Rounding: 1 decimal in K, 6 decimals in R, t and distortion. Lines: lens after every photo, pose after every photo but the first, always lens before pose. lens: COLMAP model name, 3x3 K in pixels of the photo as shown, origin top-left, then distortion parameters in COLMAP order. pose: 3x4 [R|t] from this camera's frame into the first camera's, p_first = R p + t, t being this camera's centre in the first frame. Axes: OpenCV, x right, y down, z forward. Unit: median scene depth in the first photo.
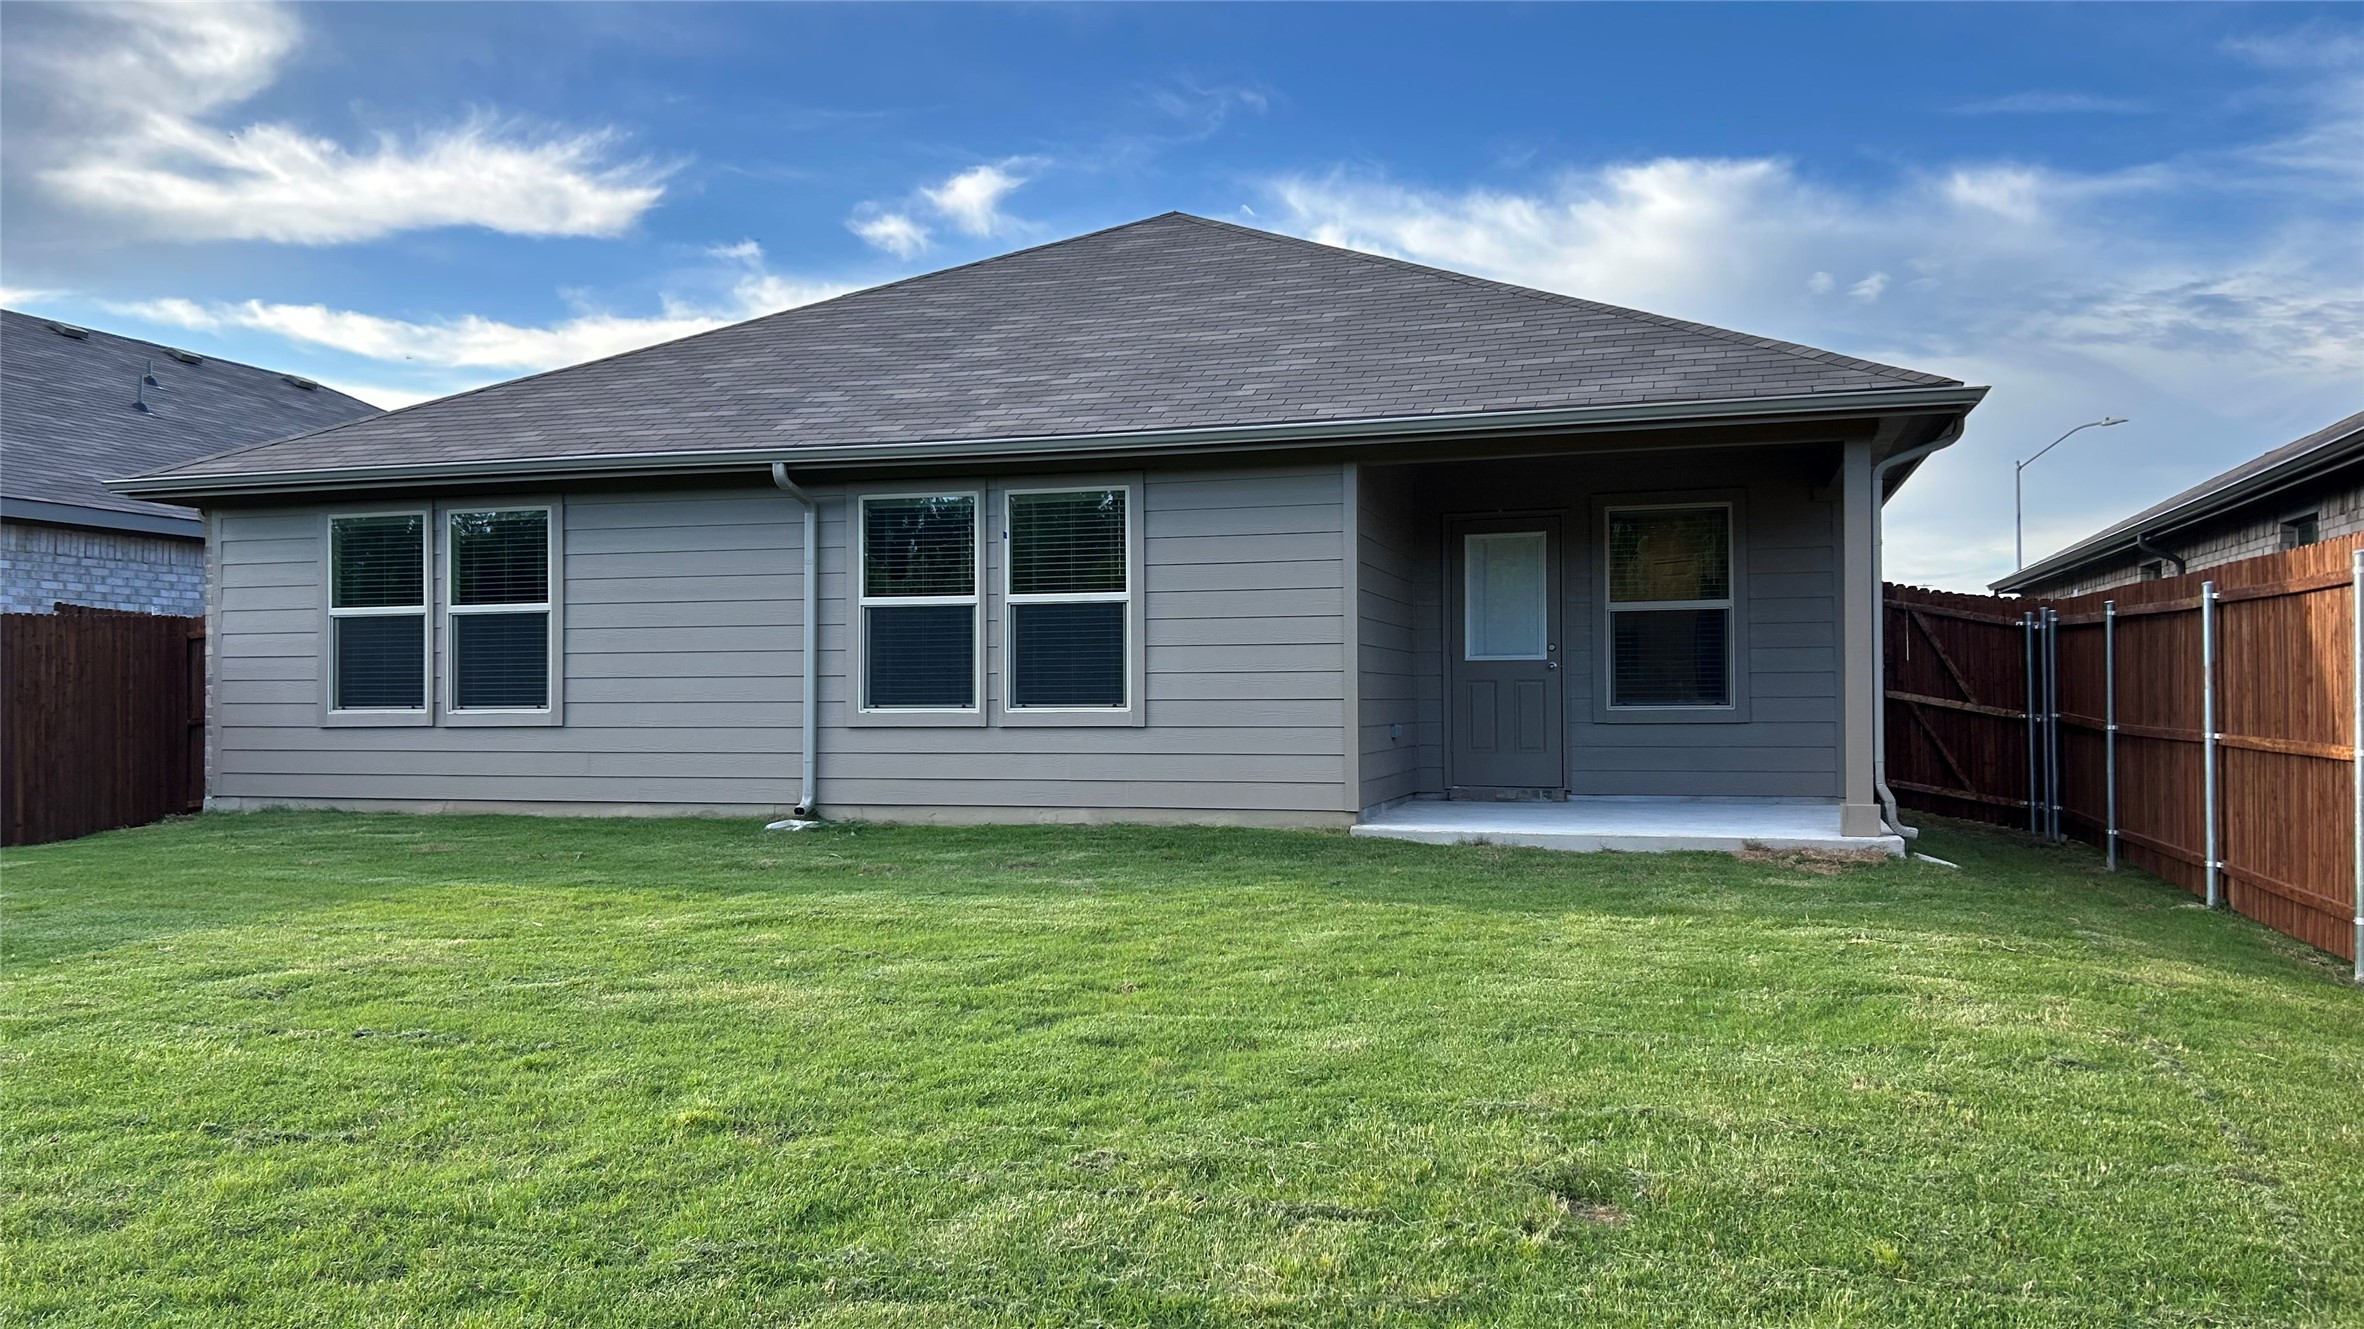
lens RADIAL K [[1764.4, 0, 1182.0], [0, 1764.4, 664.5], [0, 0, 1]] dist [0.154209, -0.243780]
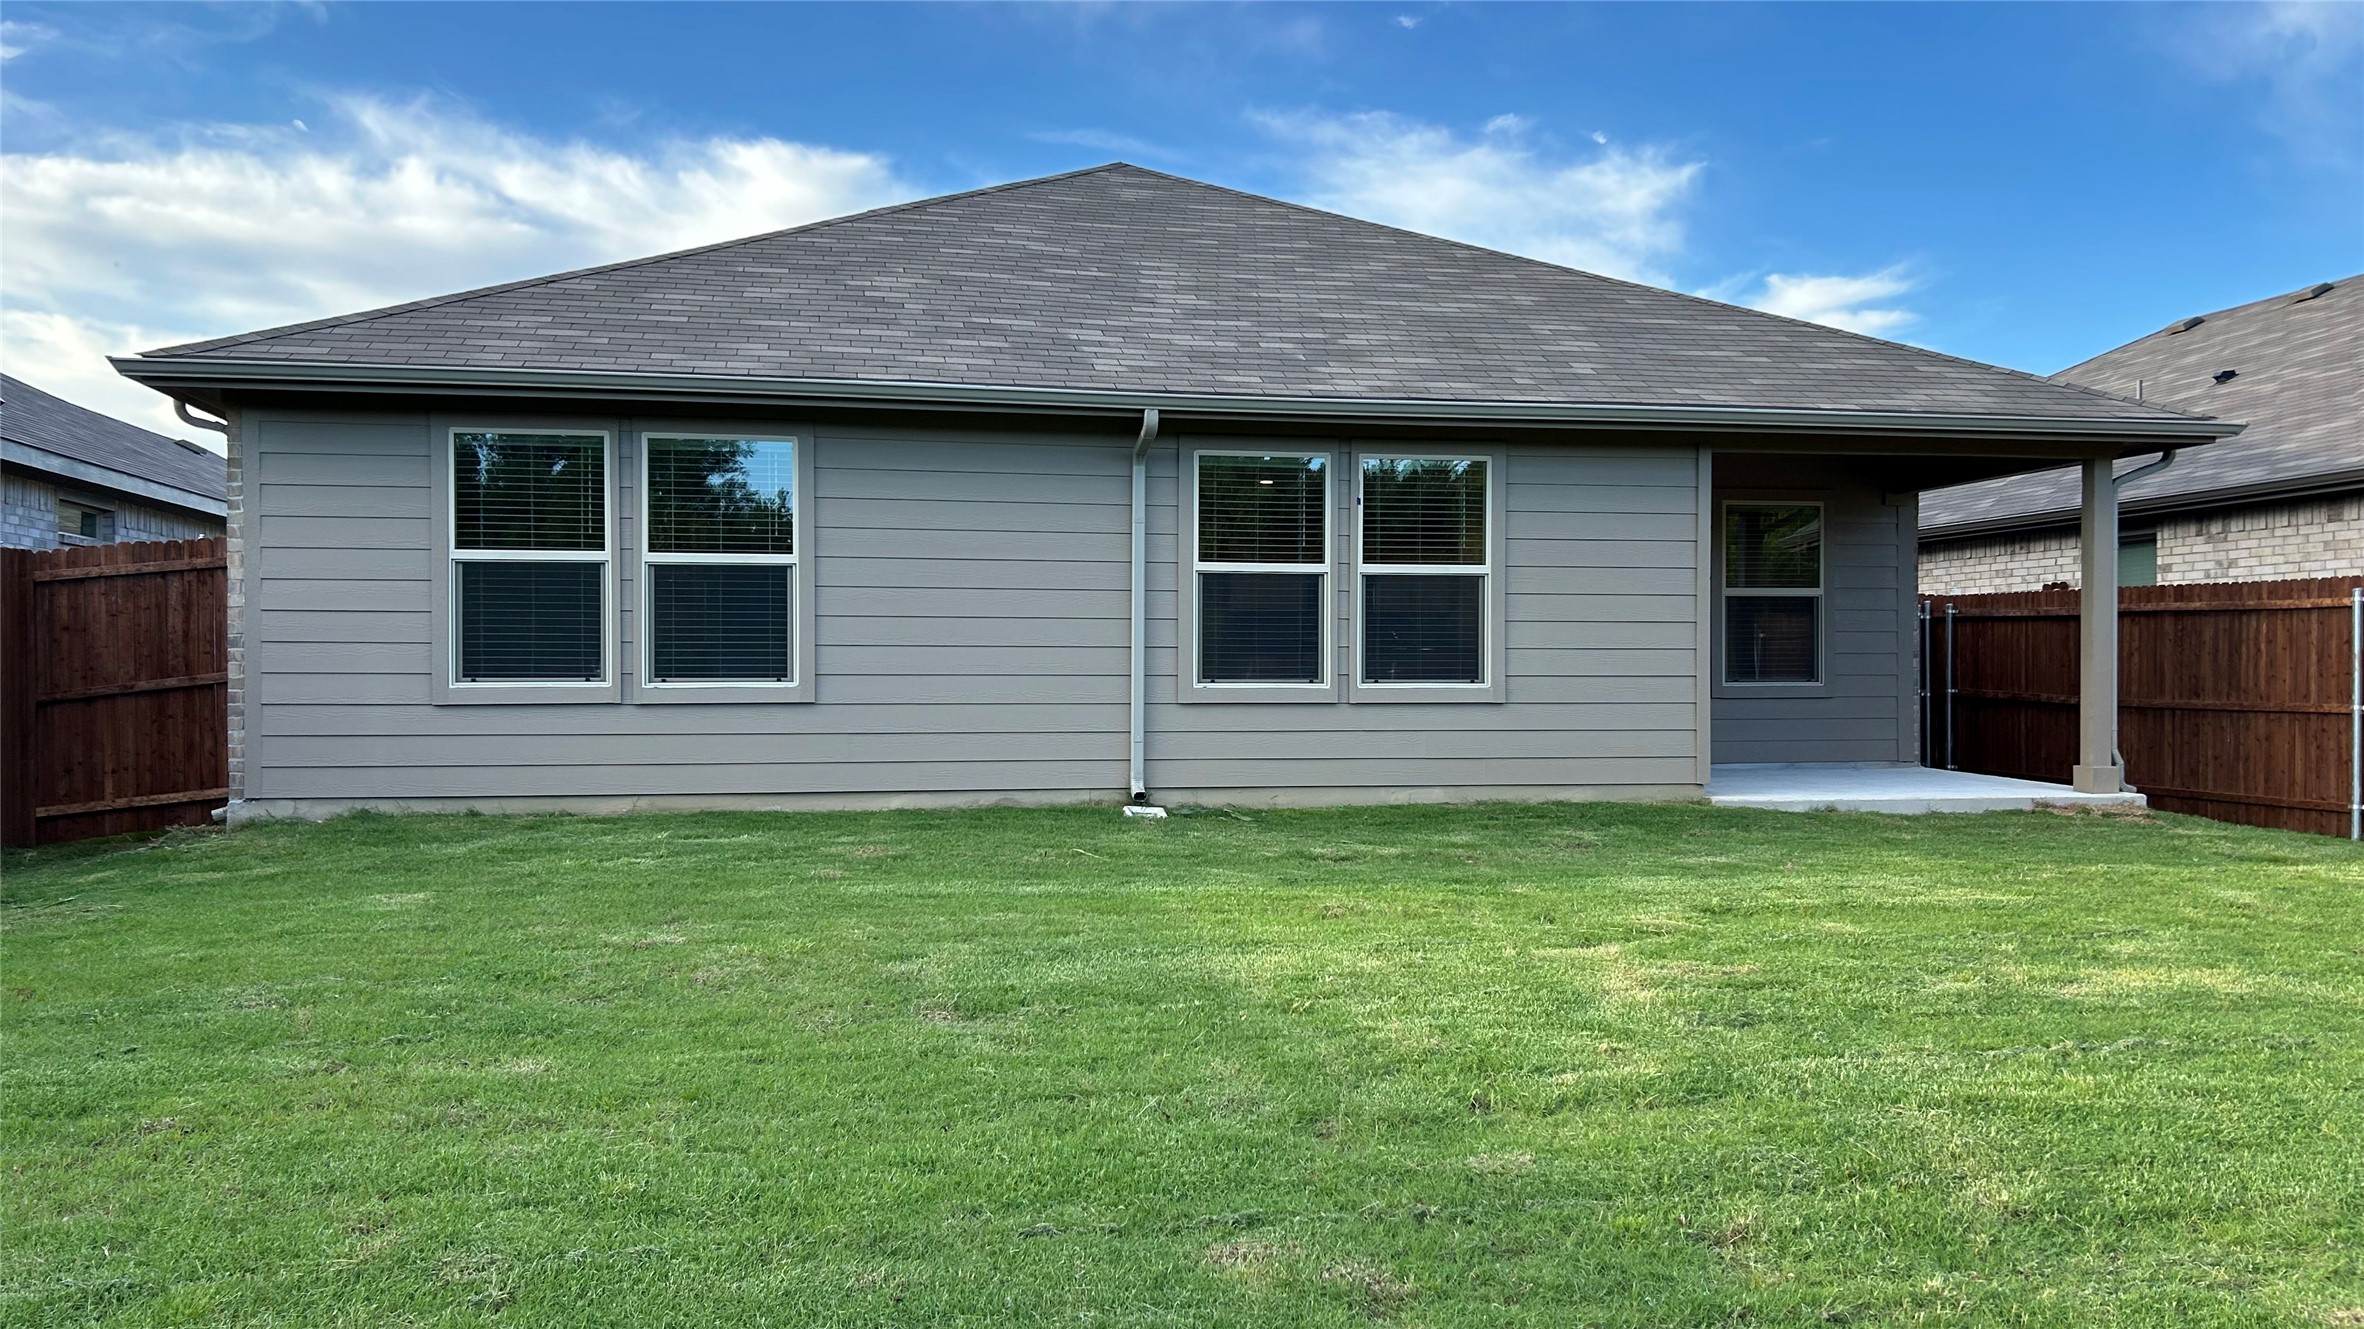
lens RADIAL K [[1764.4, 0, 1182.0], [0, 1764.4, 664.5], [0, 0, 1]] dist [0.154209, -0.243780]
pose [[0.883642, 0.007438, 0.468104, -0.613676], [-0.014446, 0.999831, 0.011381, 0.004909], [-0.467940, -0.016819, 0.883600, 0.198112]]
